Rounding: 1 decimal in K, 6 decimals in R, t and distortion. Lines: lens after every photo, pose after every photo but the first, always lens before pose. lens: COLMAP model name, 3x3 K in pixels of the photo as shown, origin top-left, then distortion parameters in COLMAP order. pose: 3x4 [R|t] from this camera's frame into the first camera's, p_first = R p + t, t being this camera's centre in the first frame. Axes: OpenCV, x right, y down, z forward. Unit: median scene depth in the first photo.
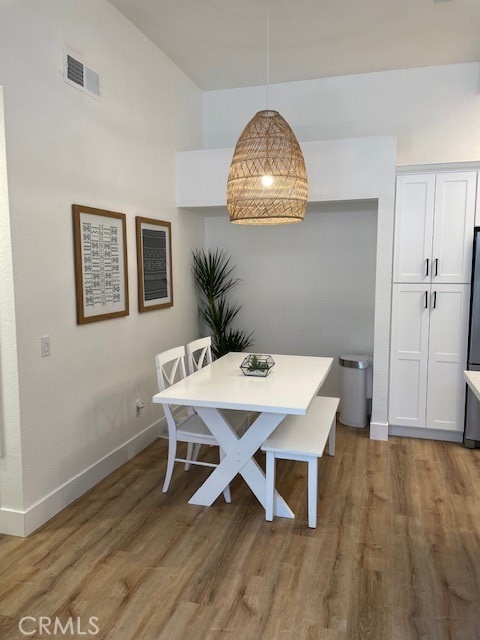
lens RADIAL K [[486.3, 0, 240.4], [0, 486.3, 315.0], [0, 0, 1]] dist [0.072428, -0.088381]
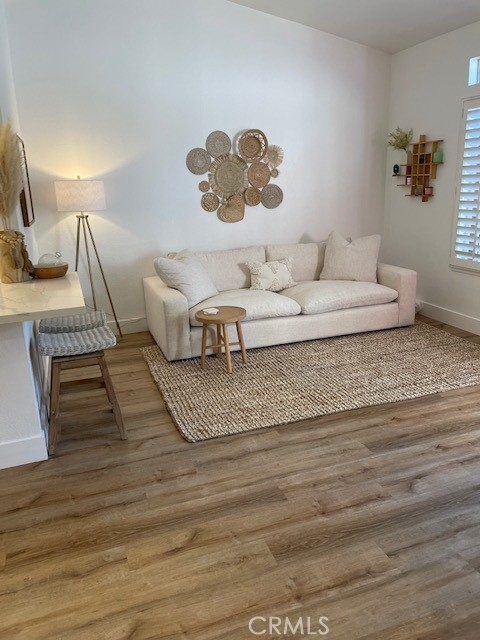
lens RADIAL K [[486.3, 0, 246.5], [0, 486.3, 314.0], [0, 0, 1]] dist [0.072428, -0.088381]
pose [[-0.596438, -0.192230, 0.779300, -0.401927], [0.116933, 0.939731, 0.321298, -0.060270], [-0.794096, 0.282760, -0.538013, 0.776841]]
